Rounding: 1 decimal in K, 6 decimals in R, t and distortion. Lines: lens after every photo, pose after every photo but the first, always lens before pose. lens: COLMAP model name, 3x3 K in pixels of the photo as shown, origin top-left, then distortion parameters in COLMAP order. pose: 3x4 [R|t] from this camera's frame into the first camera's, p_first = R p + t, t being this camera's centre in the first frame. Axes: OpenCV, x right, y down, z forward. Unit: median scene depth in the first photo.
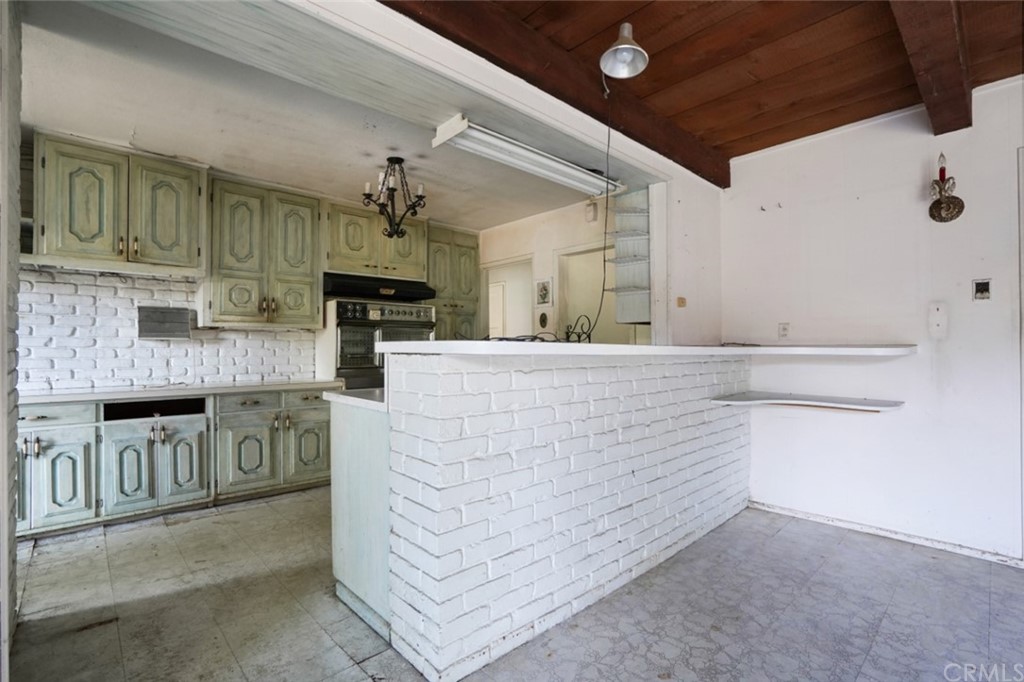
lens RADIAL K [[475.8, 0, 513.2], [0, 475.8, 343.3], [0, 0, 1]] dist [-0.021558, -0.000938]
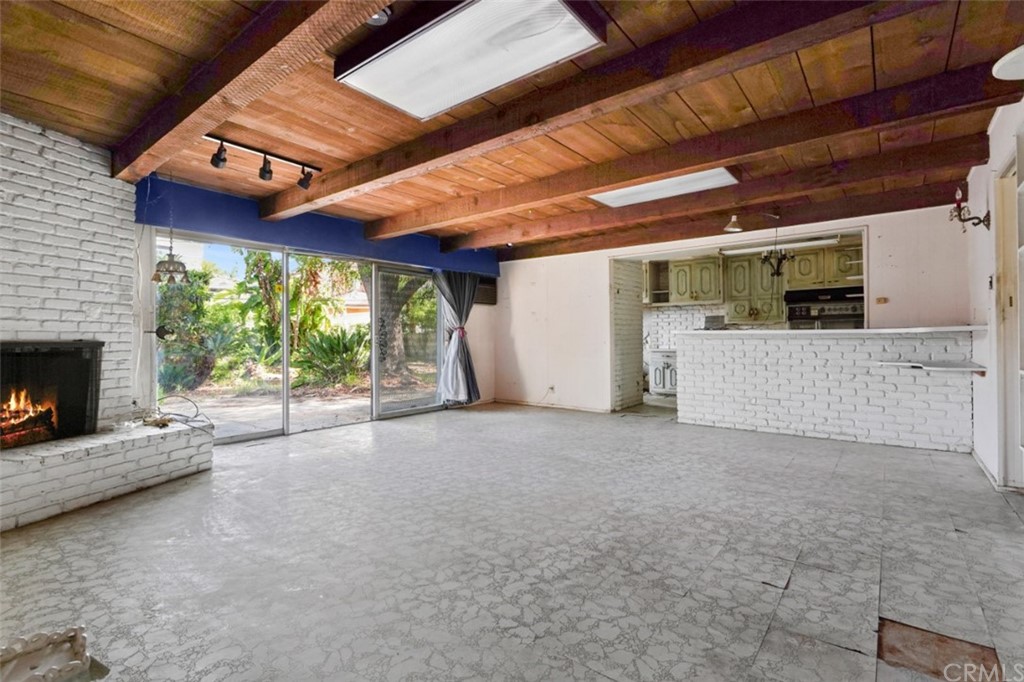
lens RADIAL K [[475.8, 0, 514.2], [0, 475.8, 341.2], [0, 0, 1]] dist [-0.021558, -0.000938]
pose [[0.147208, 0.000889, -0.989105, 1.383677], [0.005569, 0.999983, 0.001727, 0.038039], [0.989090, -0.005762, 0.147201, -0.334827]]
